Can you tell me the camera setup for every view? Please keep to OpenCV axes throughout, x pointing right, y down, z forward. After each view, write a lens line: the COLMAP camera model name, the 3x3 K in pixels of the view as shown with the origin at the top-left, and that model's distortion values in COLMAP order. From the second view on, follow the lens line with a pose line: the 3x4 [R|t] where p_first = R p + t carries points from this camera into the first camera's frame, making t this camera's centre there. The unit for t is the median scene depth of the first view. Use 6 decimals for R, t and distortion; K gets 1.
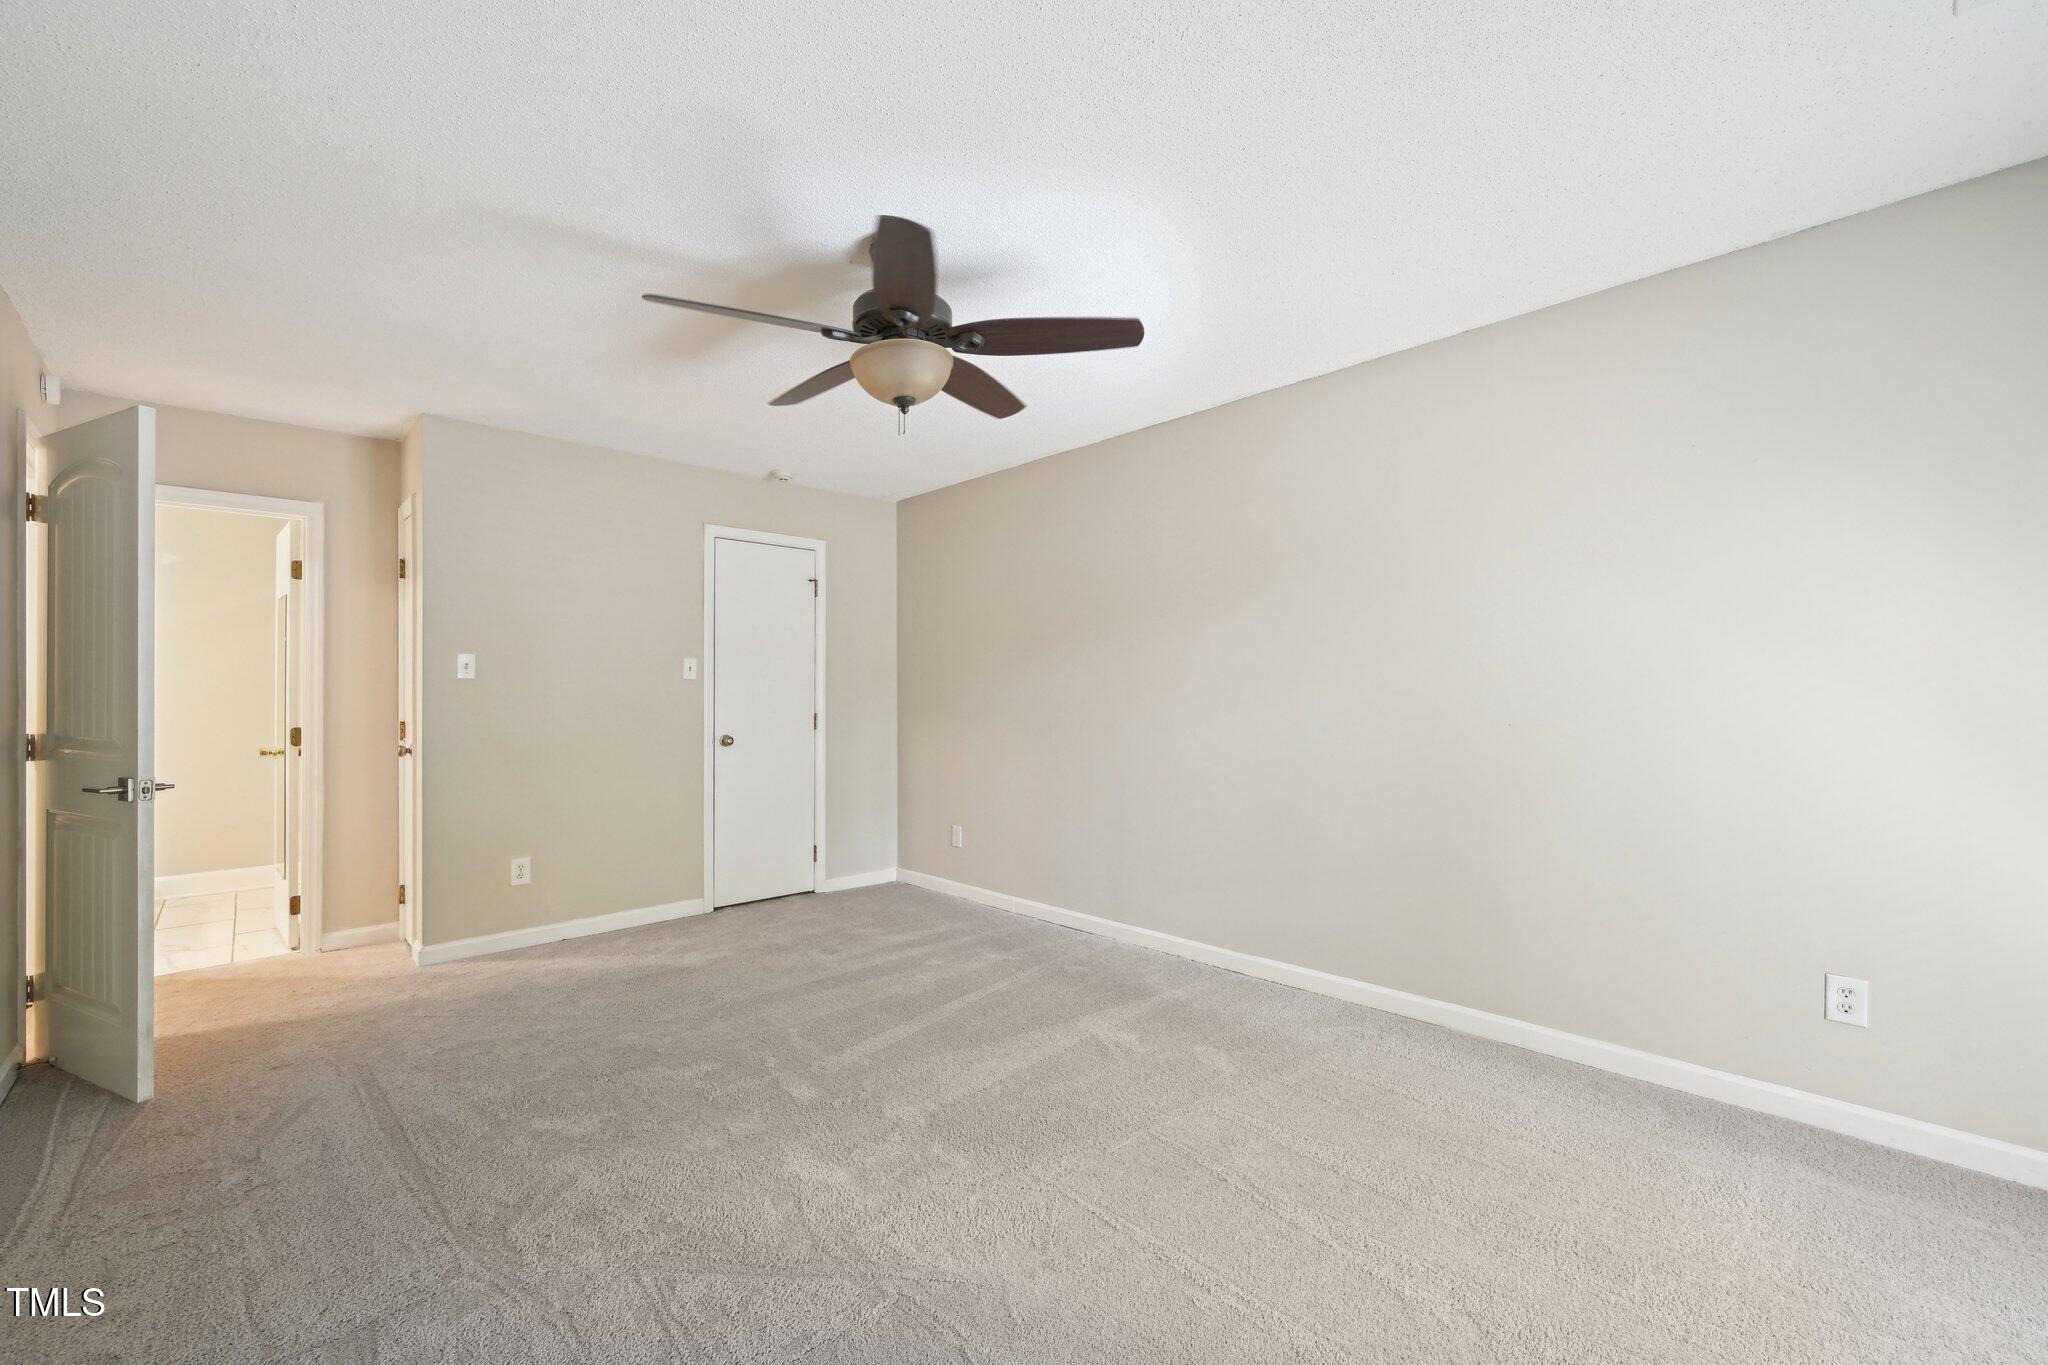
lens RADIAL K [[826.2, 0, 1024.0], [0, 826.2, 682.5], [0, 0, 1]] dist [0.000576, 0.000208]
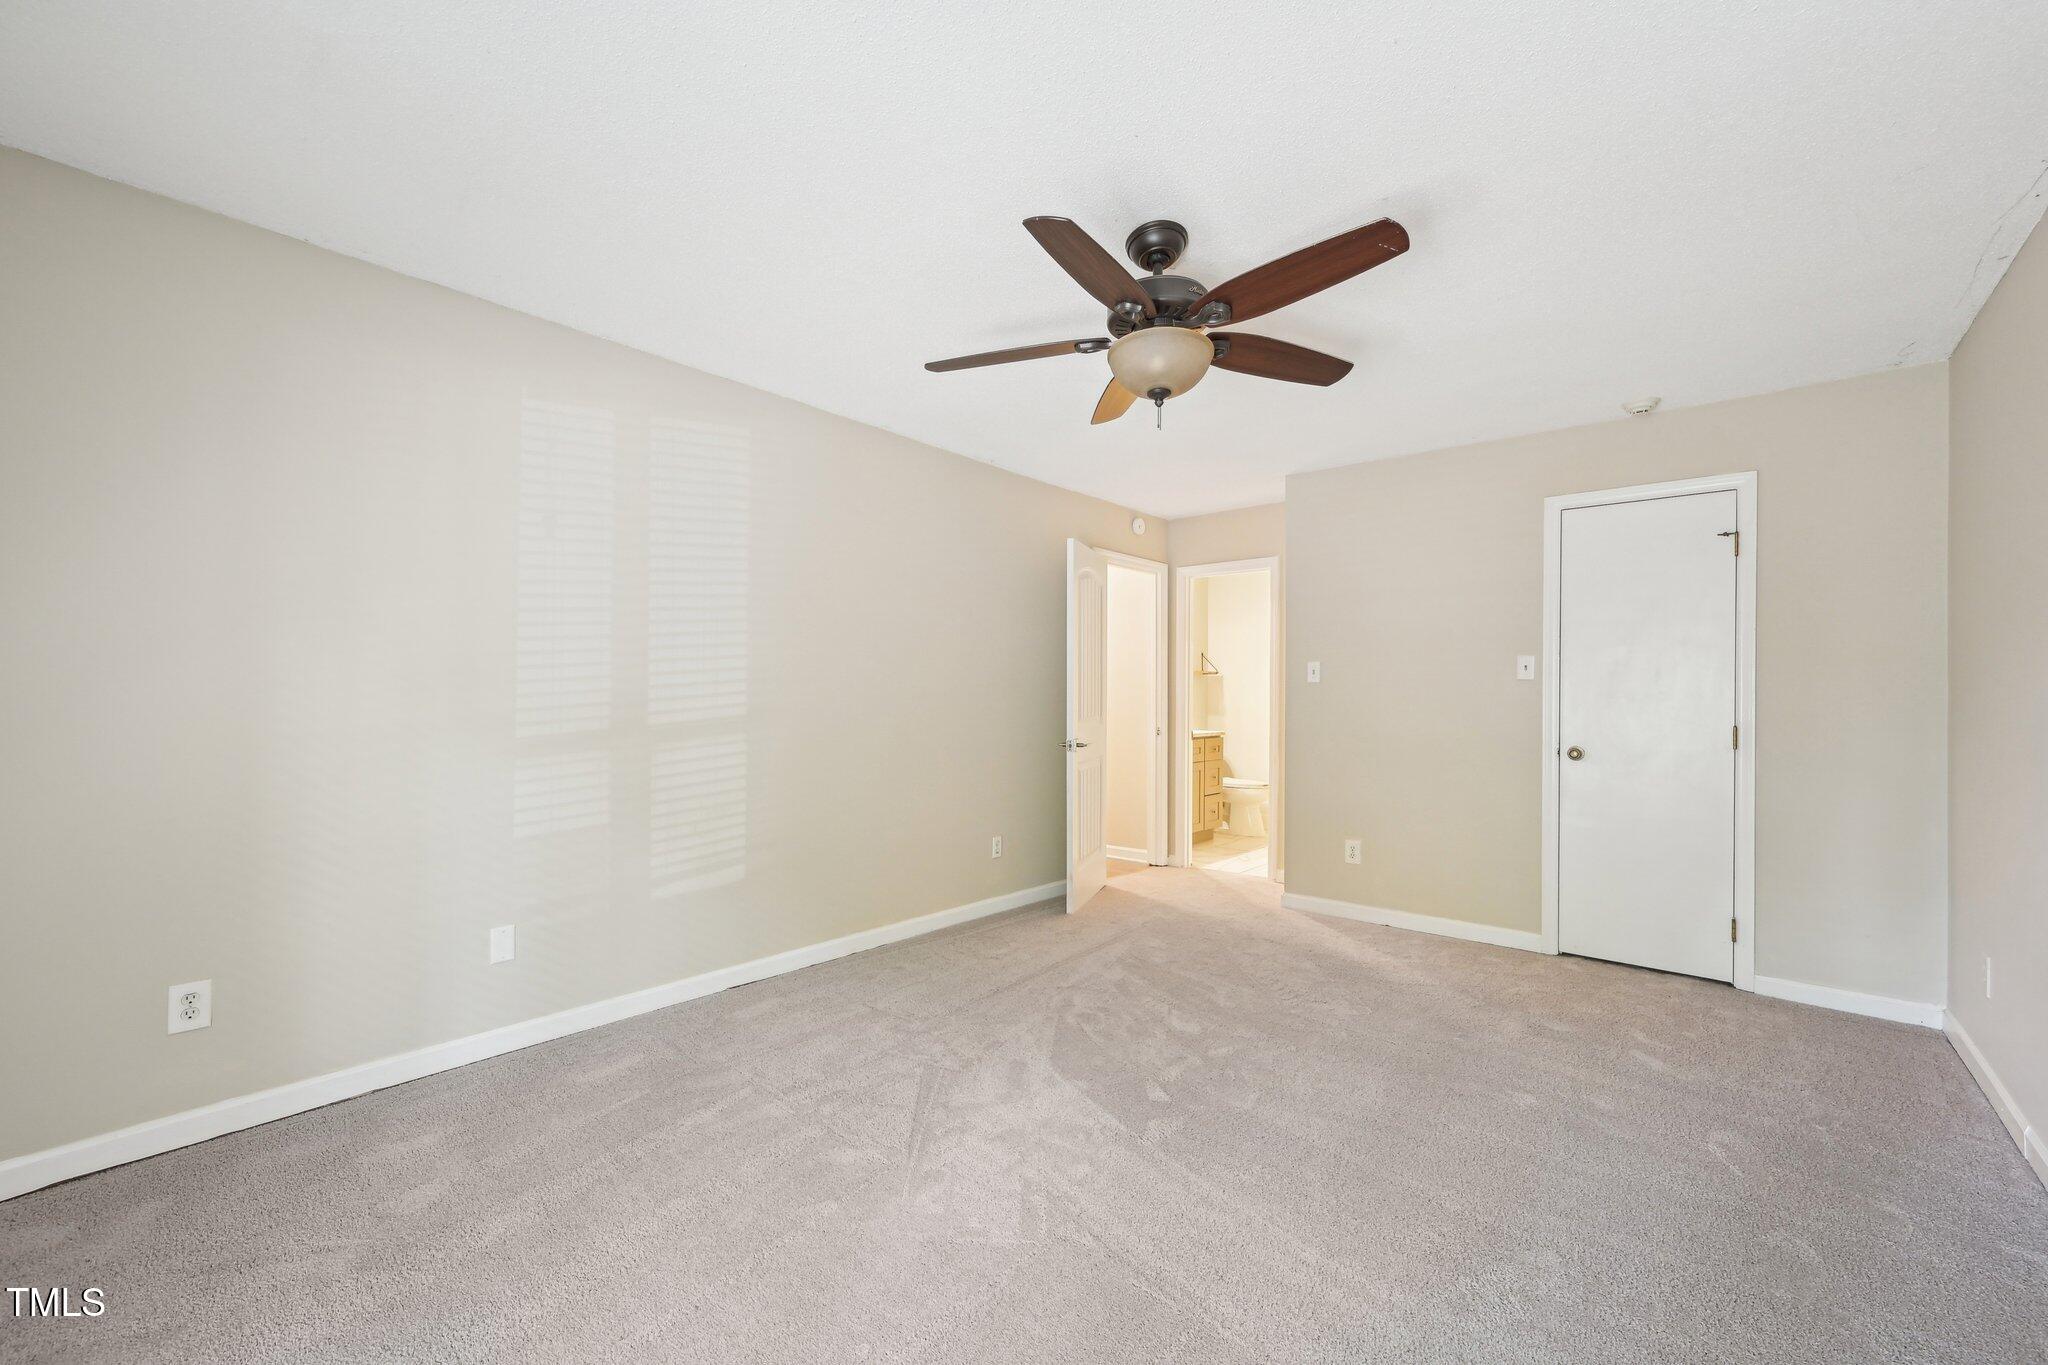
lens RADIAL K [[826.2, 0, 1024.0], [0, 826.2, 682.5], [0, 0, 1]] dist [0.000576, 0.000208]
pose [[0.109671, -0.009870, -0.993919, 0.407911], [0.007796, 0.999928, -0.009069, 0.002914], [0.993937, -0.006754, 0.109740, 0.373264]]
